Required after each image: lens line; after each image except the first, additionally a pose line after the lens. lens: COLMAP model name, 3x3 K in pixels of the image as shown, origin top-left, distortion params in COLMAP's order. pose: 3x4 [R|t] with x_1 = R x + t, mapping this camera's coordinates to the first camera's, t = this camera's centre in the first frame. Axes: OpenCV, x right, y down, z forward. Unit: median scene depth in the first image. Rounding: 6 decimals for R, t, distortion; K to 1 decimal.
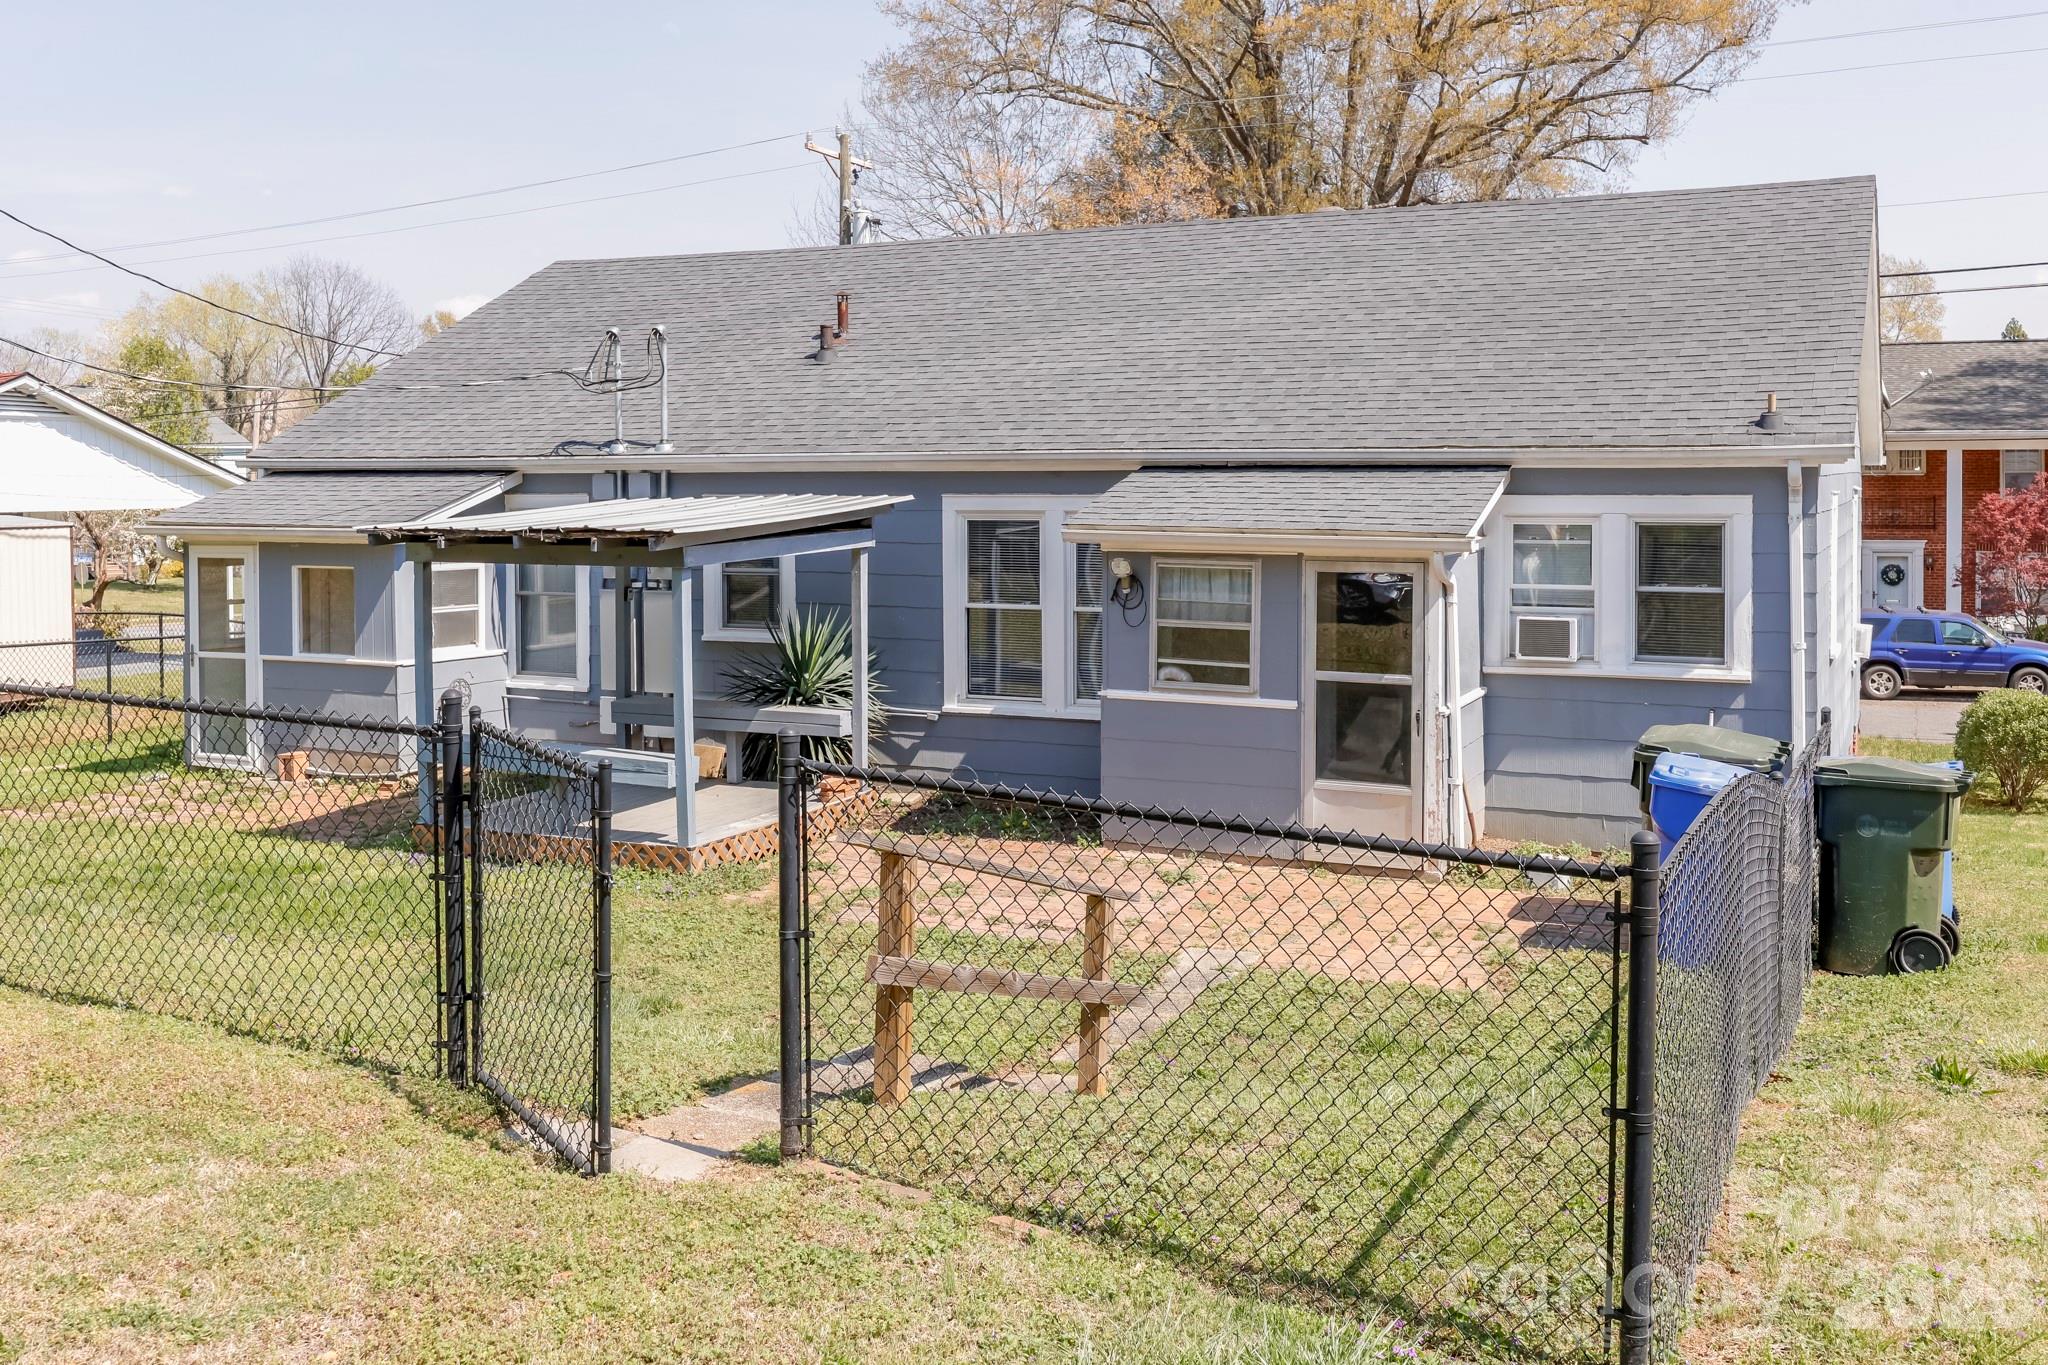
lens RADIAL K [[2057.3, 0, 1024.0], [0, 2057.3, 682.5], [0, 0, 1]] dist [-0.044975, -0.009127]
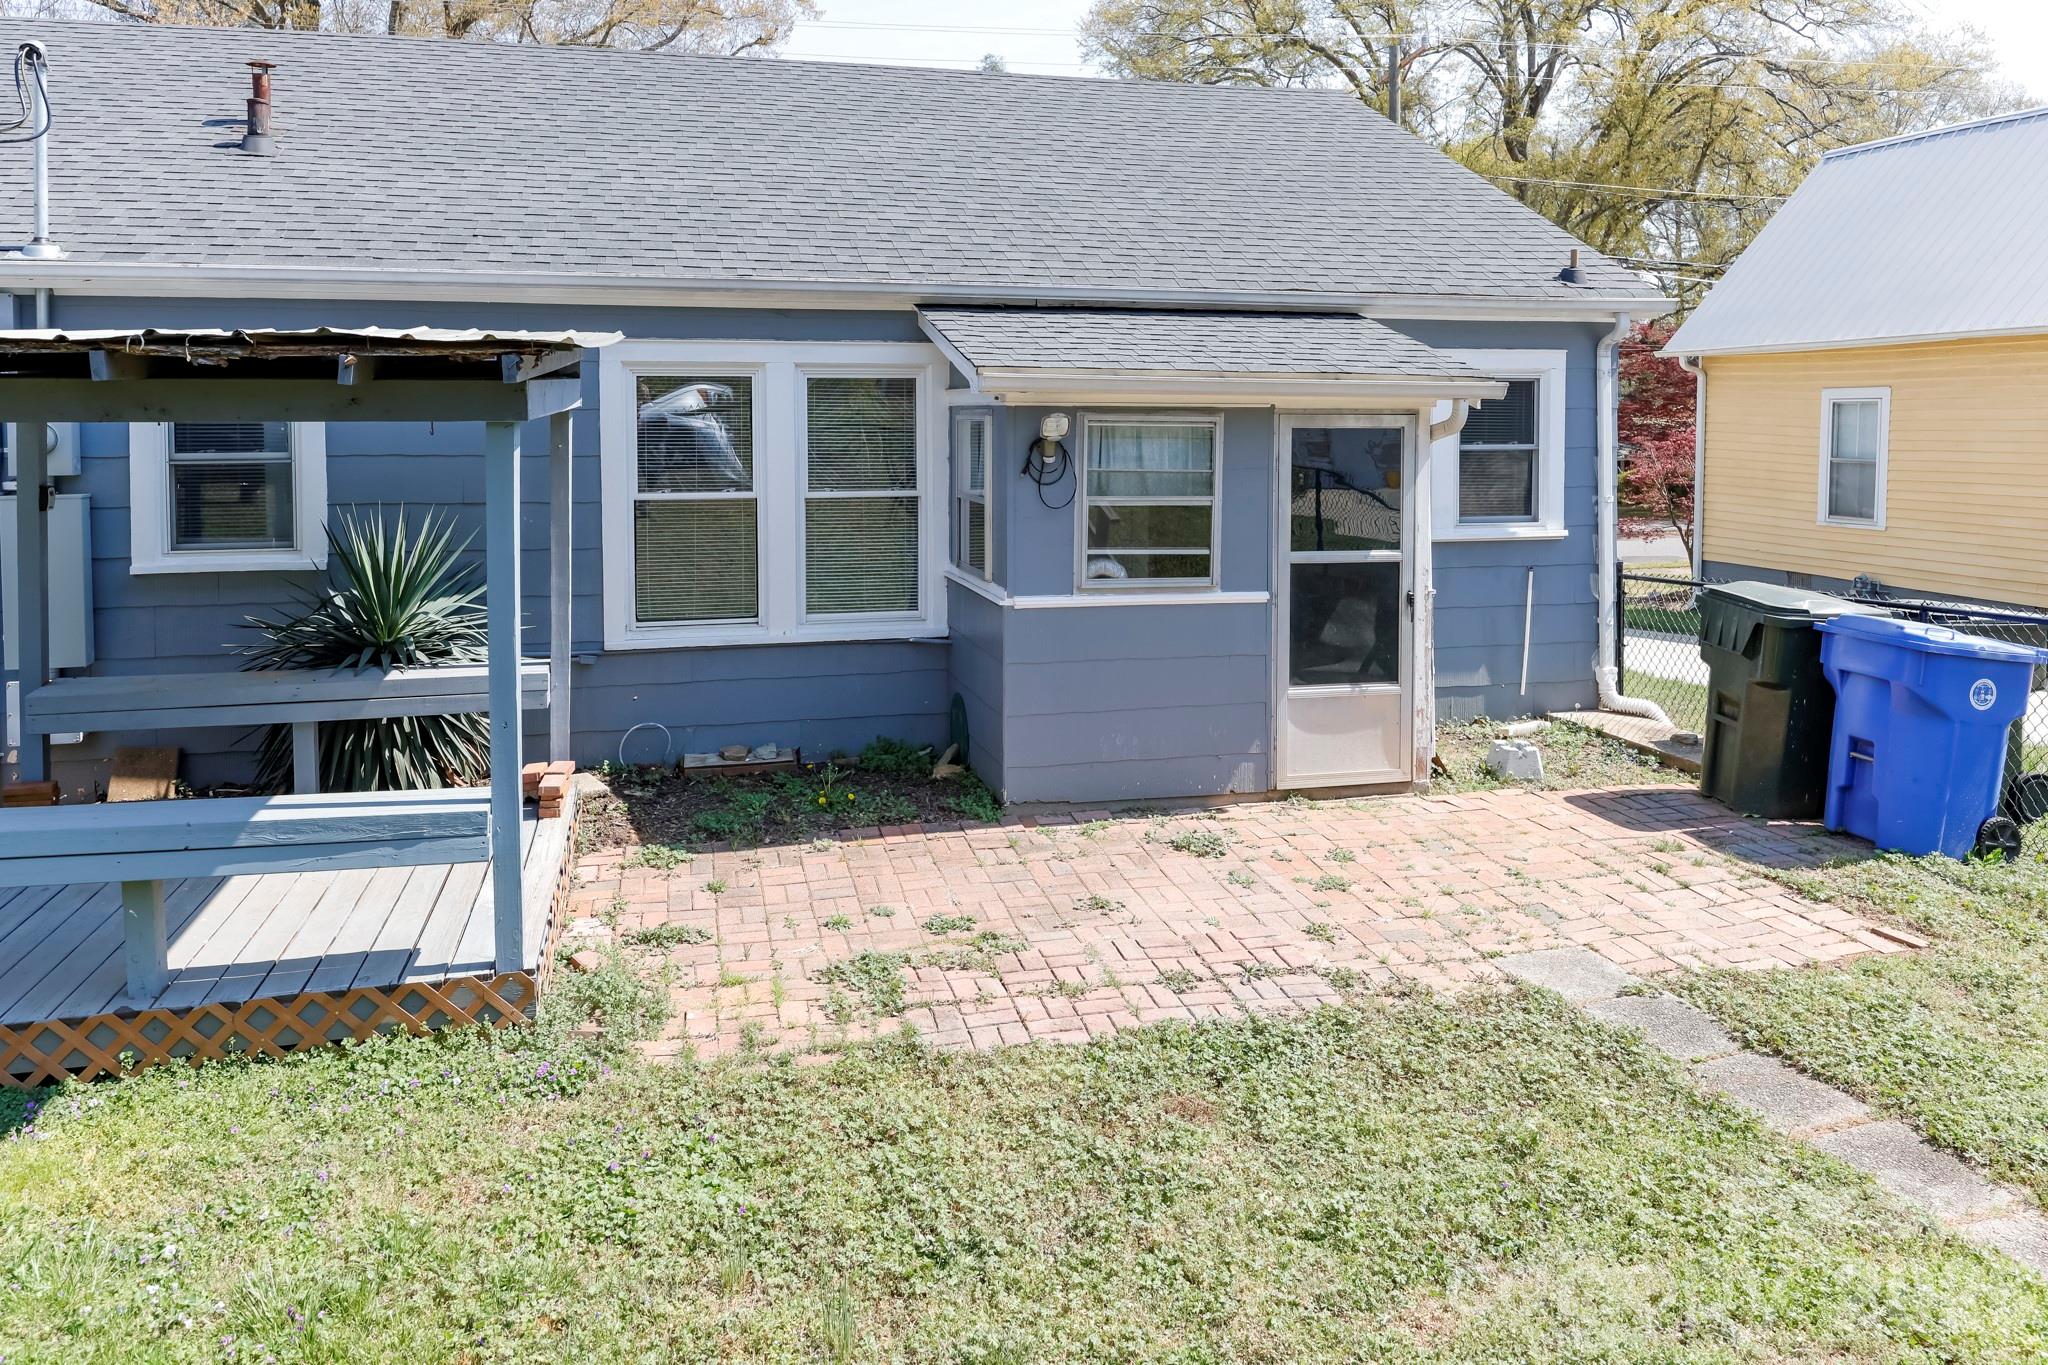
lens RADIAL K [[1445.7, 0, 1031.7], [0, 1445.7, 646.0], [0, 0, 1]] dist [-0.008030, -0.022282]
pose [[0.736267, -0.102380, 0.668901, -0.267403], [0.064108, 0.994596, 0.081665, -0.018705], [-0.673647, -0.017245, 0.738852, 0.551083]]
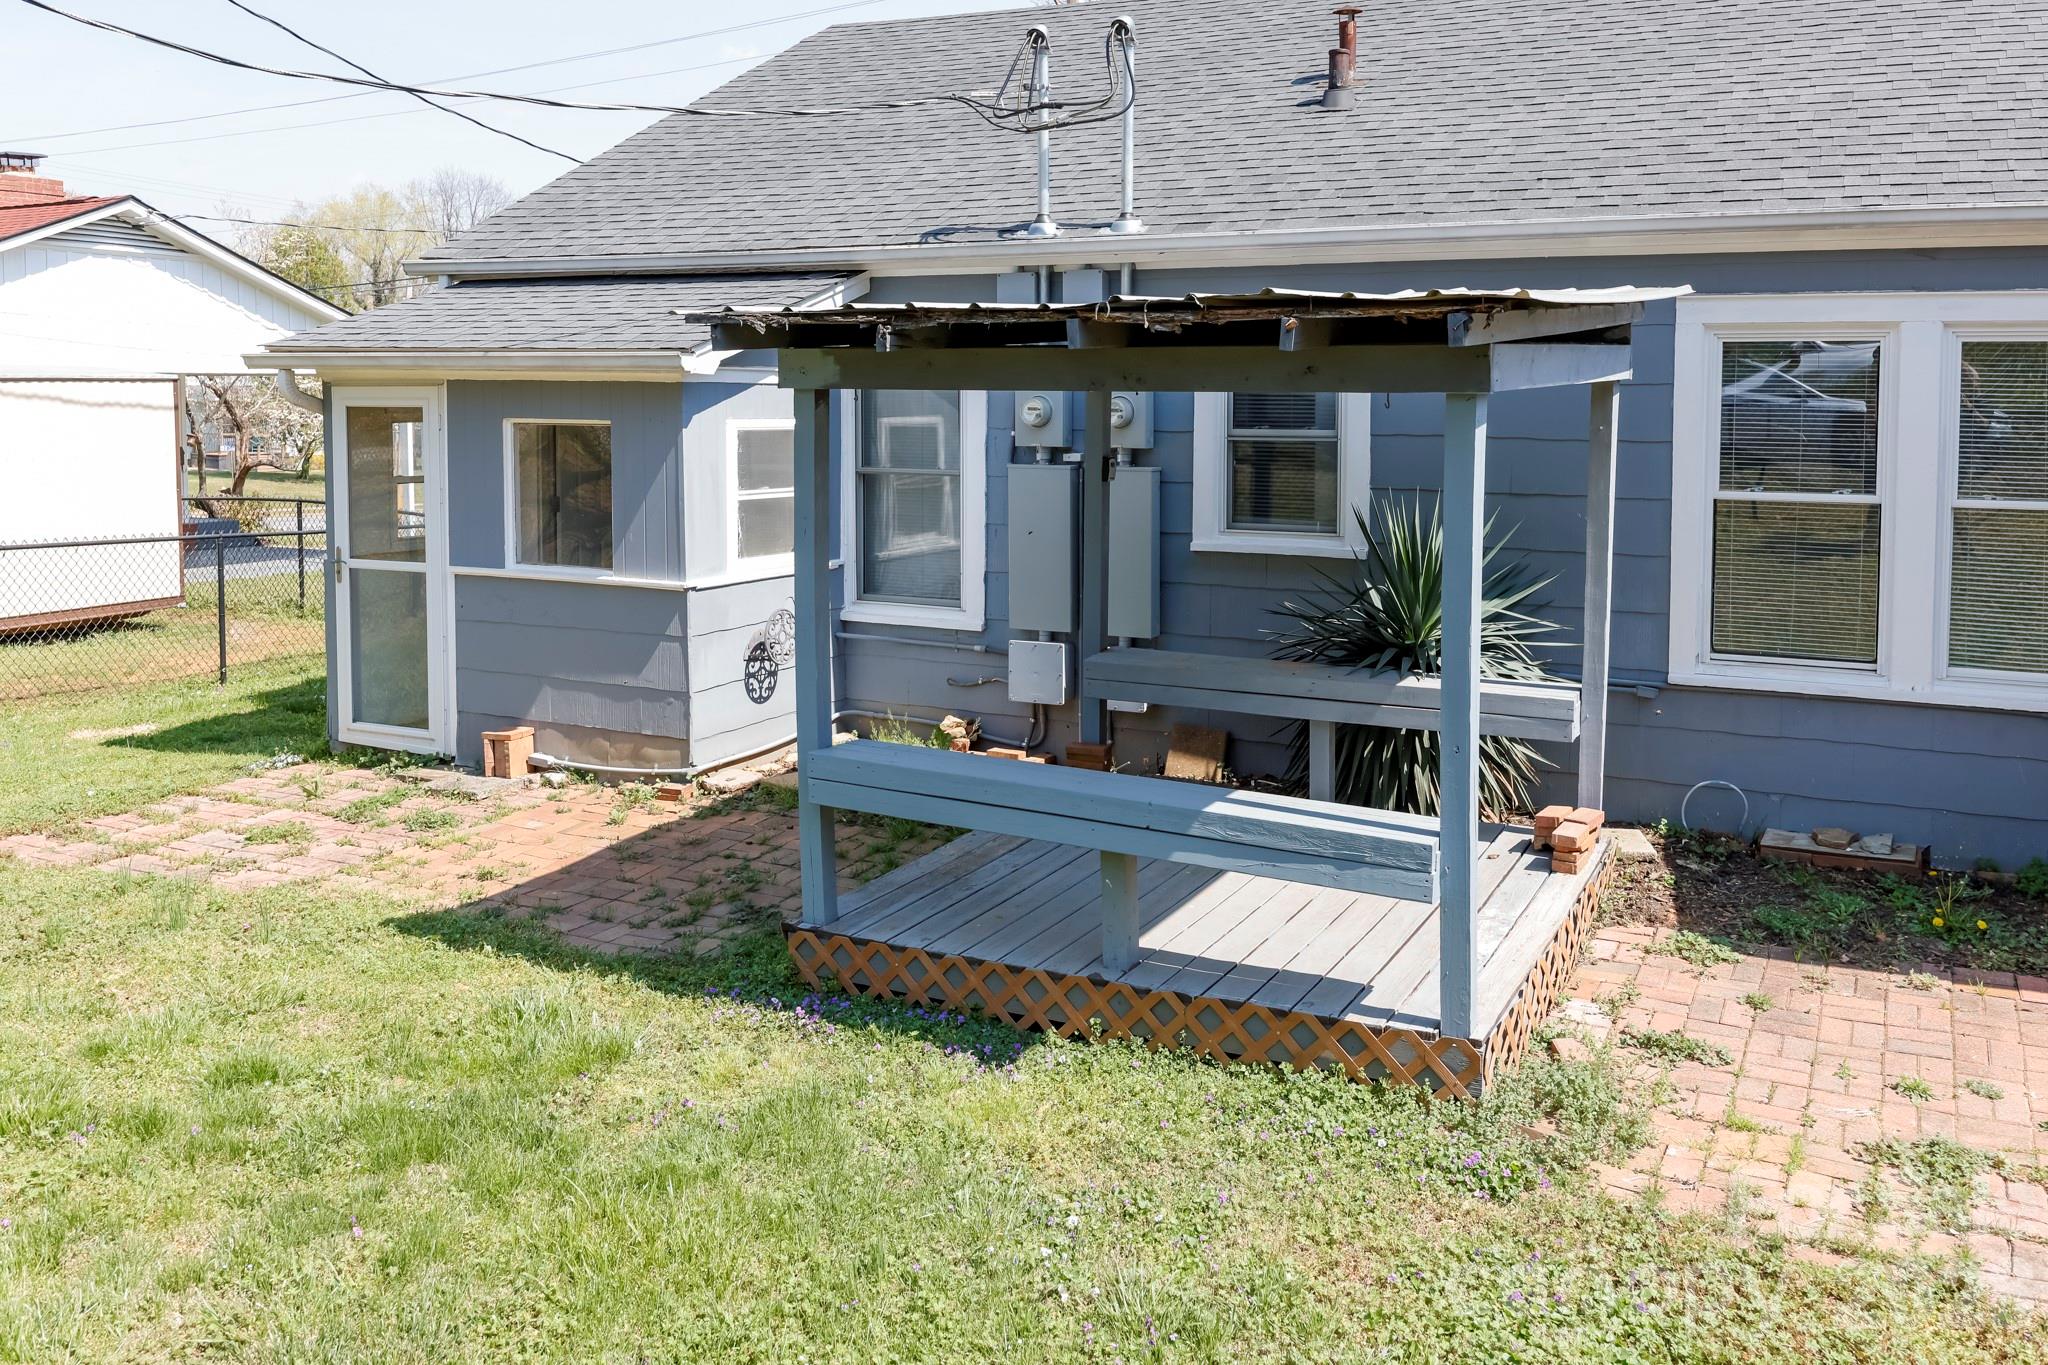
lens RADIAL K [[1695.5, 0, 1024.0], [0, 1695.5, 682.5], [0, 0, 1]] dist [0.002691, -0.066875]
pose [[0.999908, 0.010236, -0.008925, -0.217846], [-0.009626, 0.997779, 0.065906, -0.015599], [0.009580, -0.065814, 0.997786, 0.544229]]
